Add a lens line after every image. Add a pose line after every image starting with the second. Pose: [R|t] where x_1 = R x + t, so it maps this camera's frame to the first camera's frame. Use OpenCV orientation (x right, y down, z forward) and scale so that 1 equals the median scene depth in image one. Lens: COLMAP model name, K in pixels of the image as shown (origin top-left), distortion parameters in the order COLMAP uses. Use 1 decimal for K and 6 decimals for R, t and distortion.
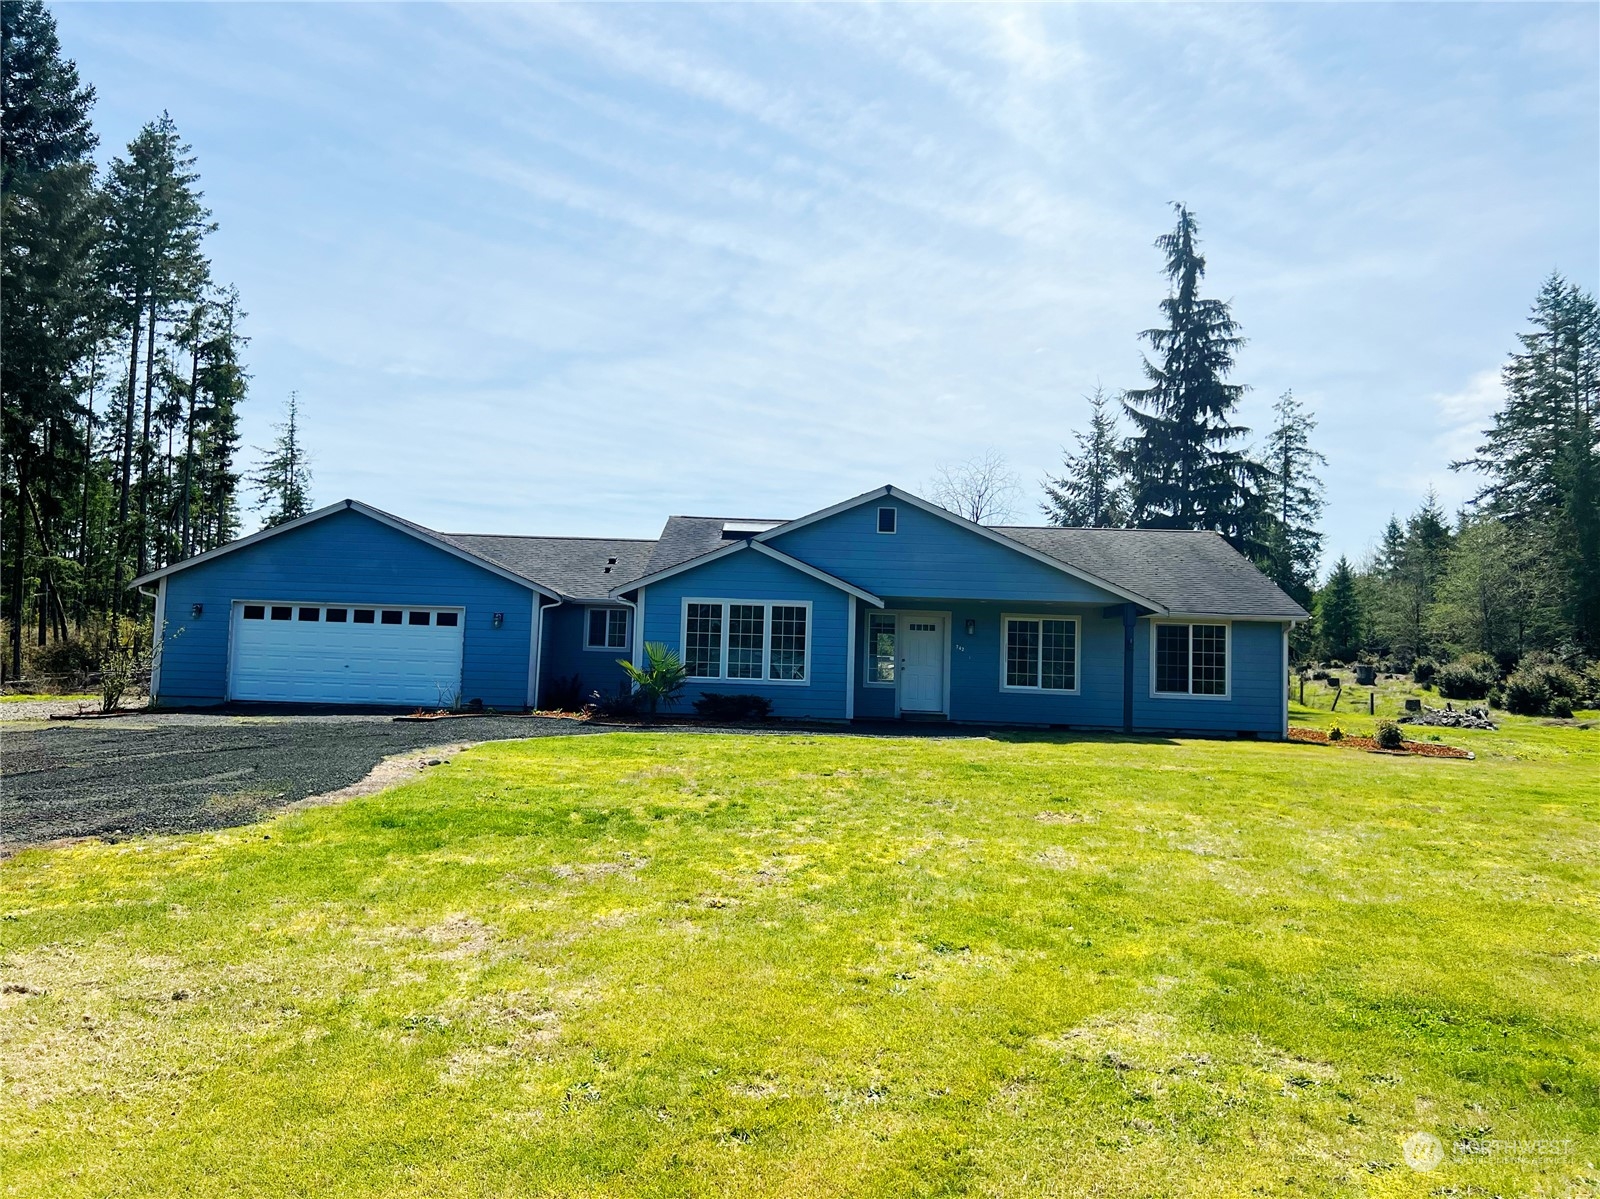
lens RADIAL K [[1202.0, 0, 788.6], [0, 1202.0, 587.5], [0, 0, 1]] dist [0.049214, -0.055681]
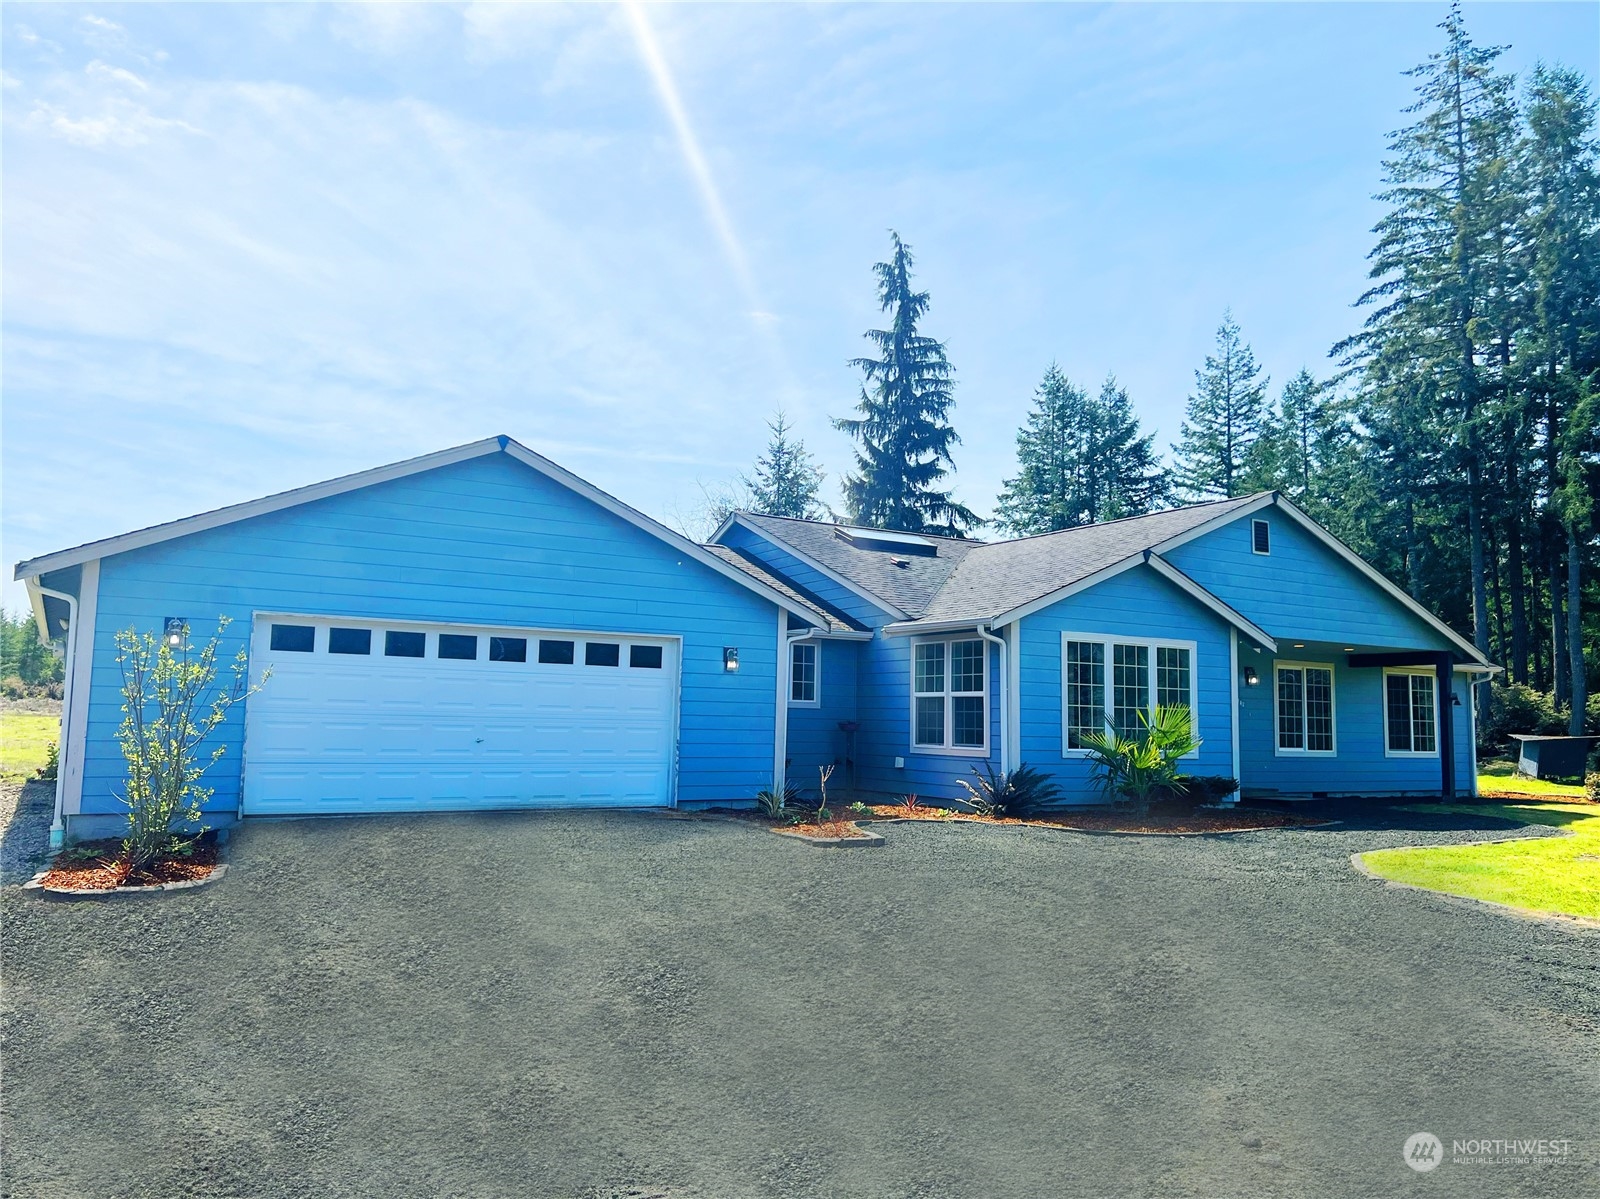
lens RADIAL K [[1202.0, 0, 801.1], [0, 1202.0, 610.0], [0, 0, 1]] dist [0.049214, -0.055681]
pose [[0.852472, 0.034312, 0.521645, -0.525298], [-0.029226, 0.999411, -0.017976, 0.011534], [-0.521955, 0.000079, 0.852973, 0.459411]]
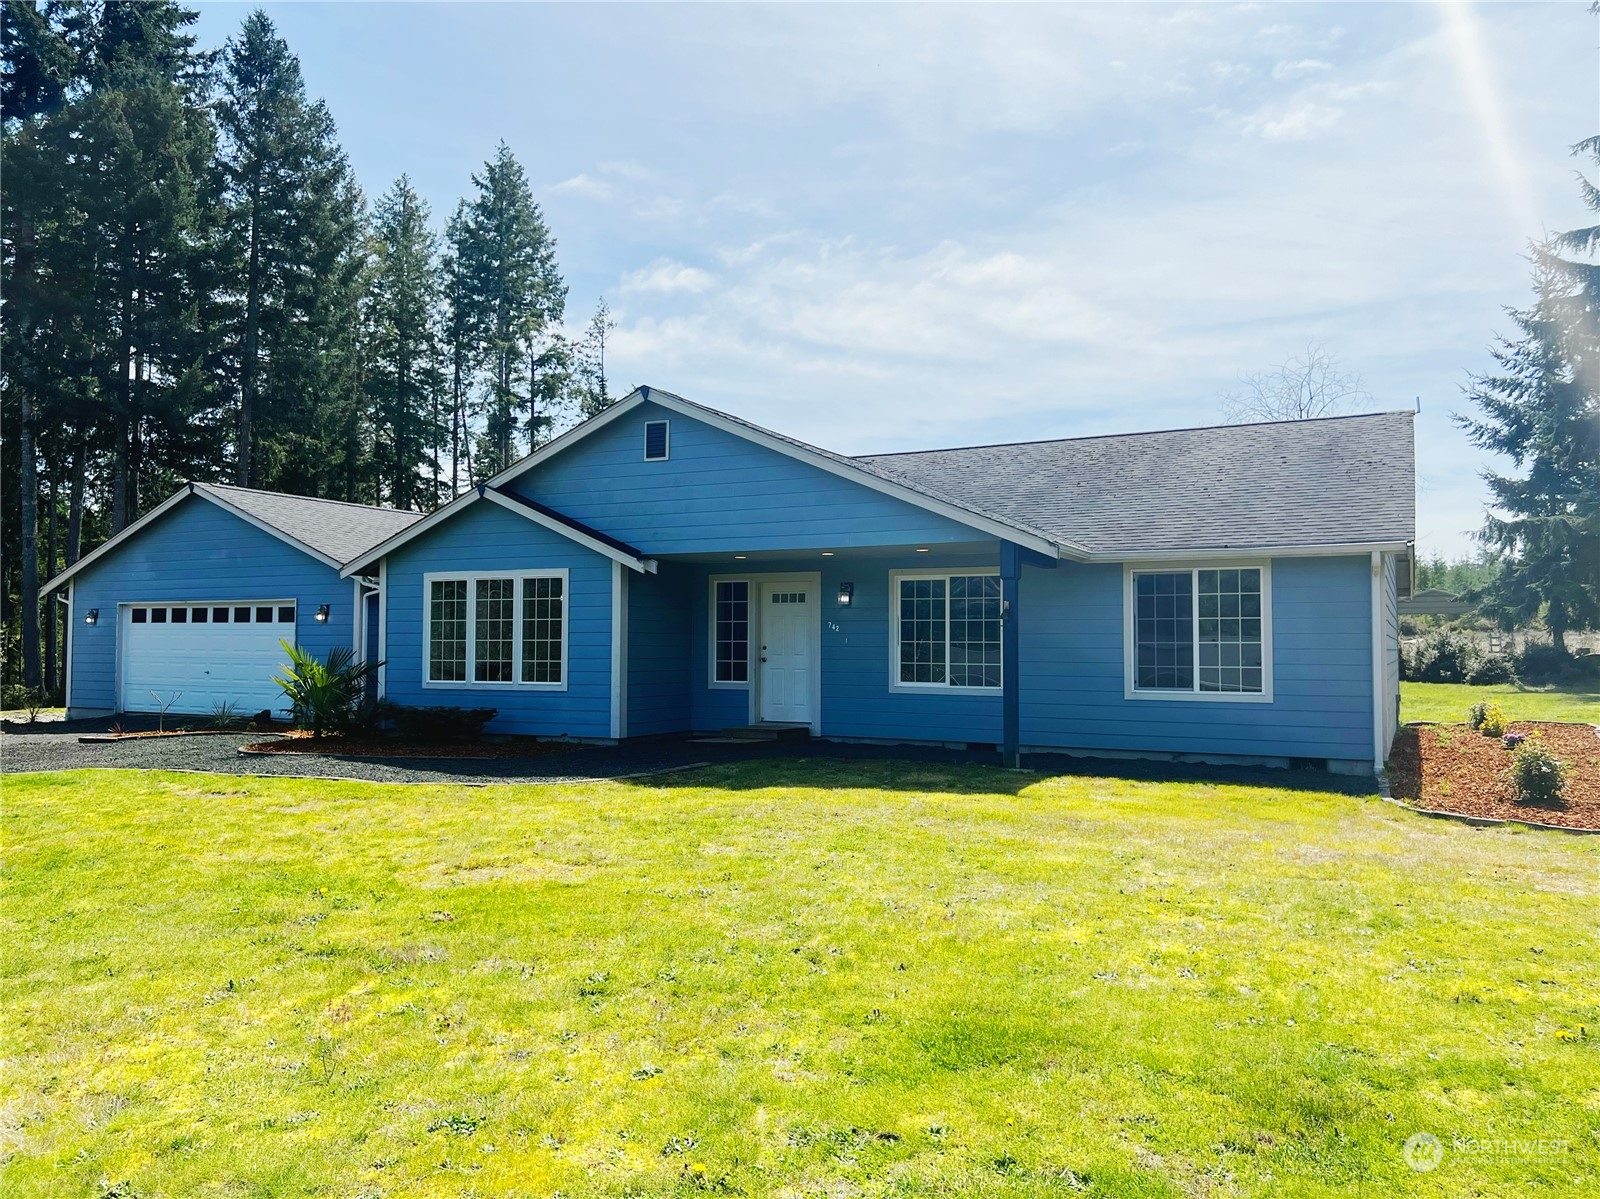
lens RADIAL K [[1202.0, 0, 808.2], [0, 1202.0, 603.8], [0, 0, 1]] dist [0.049214, -0.055681]
pose [[0.895864, -0.044950, -0.442049, 0.416357], [0.056890, 0.998285, 0.013784, 0.027770], [0.440671, -0.037497, 0.896885, 0.402223]]
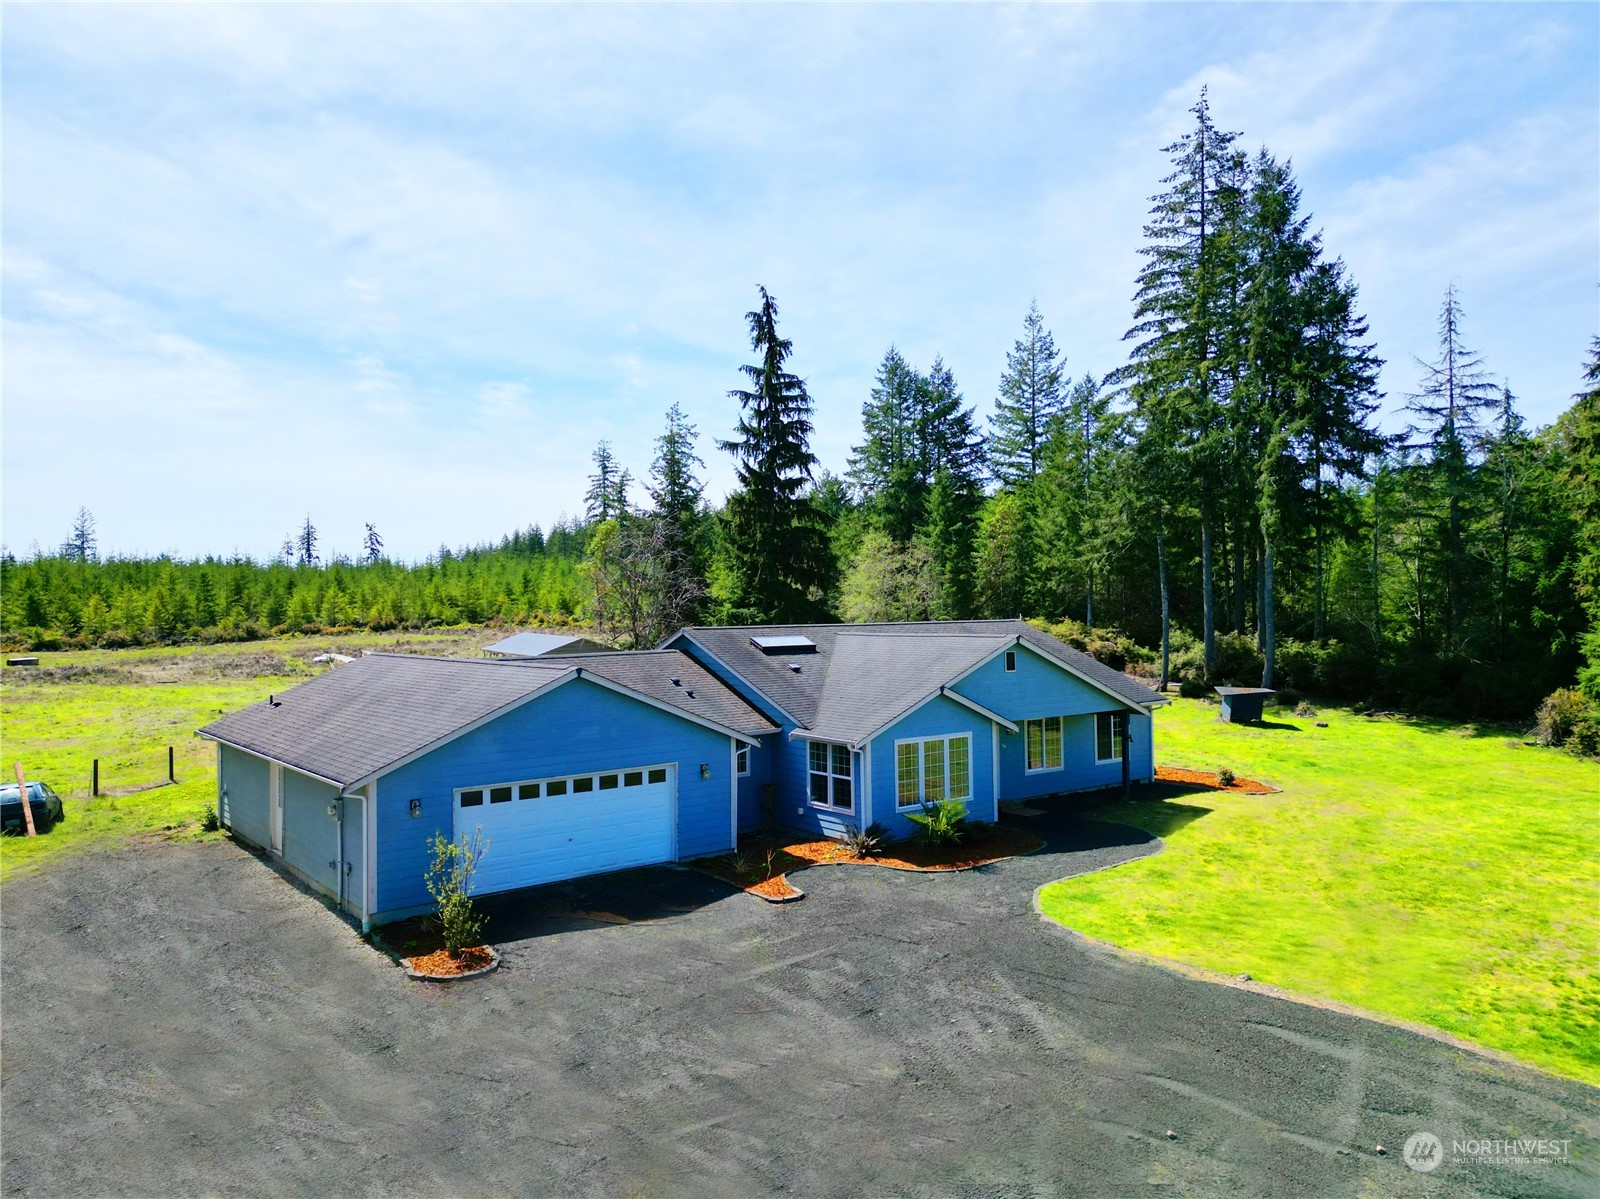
lens RADIAL K [[1110.6, 0, 806.0], [0, 1110.6, 613.0], [0, 0, 1]] dist [0.071994, -0.004960]
pose [[0.780472, -0.045254, 0.623551, -0.762783], [-0.006099, 0.996778, 0.079974, -0.186383], [-0.625161, -0.066221, 0.777682, 0.202845]]
